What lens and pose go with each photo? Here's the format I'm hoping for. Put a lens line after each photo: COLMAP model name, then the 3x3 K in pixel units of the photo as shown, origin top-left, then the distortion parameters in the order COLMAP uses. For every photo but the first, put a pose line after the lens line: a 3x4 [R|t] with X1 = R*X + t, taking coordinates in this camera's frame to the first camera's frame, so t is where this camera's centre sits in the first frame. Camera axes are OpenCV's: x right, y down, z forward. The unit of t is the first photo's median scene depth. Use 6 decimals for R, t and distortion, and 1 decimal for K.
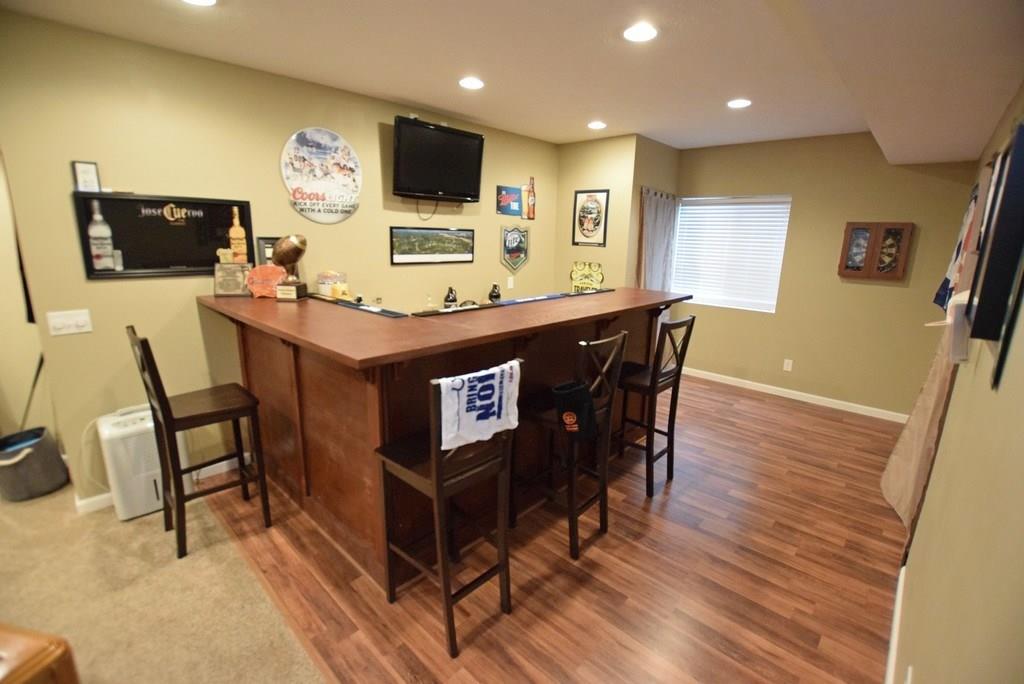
lens RADIAL K [[451.6, 0, 516.0], [0, 451.6, 342.2], [0, 0, 1]] dist [-0.035150, 0.005697]
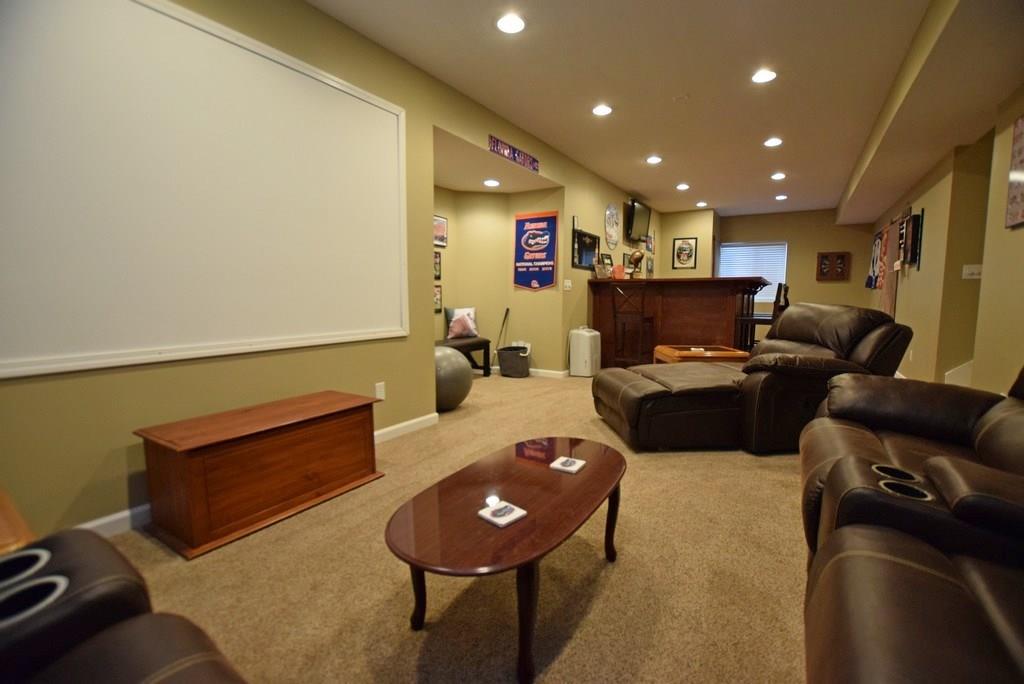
lens RADIAL K [[451.6, 0, 516.0], [0, 451.6, 342.2], [0, 0, 1]] dist [-0.035150, 0.005697]
pose [[0.981581, -0.039569, 0.186905, -0.941132], [0.063194, 0.990493, -0.122187, 0.275979], [-0.180294, 0.131748, 0.974750, -0.627037]]
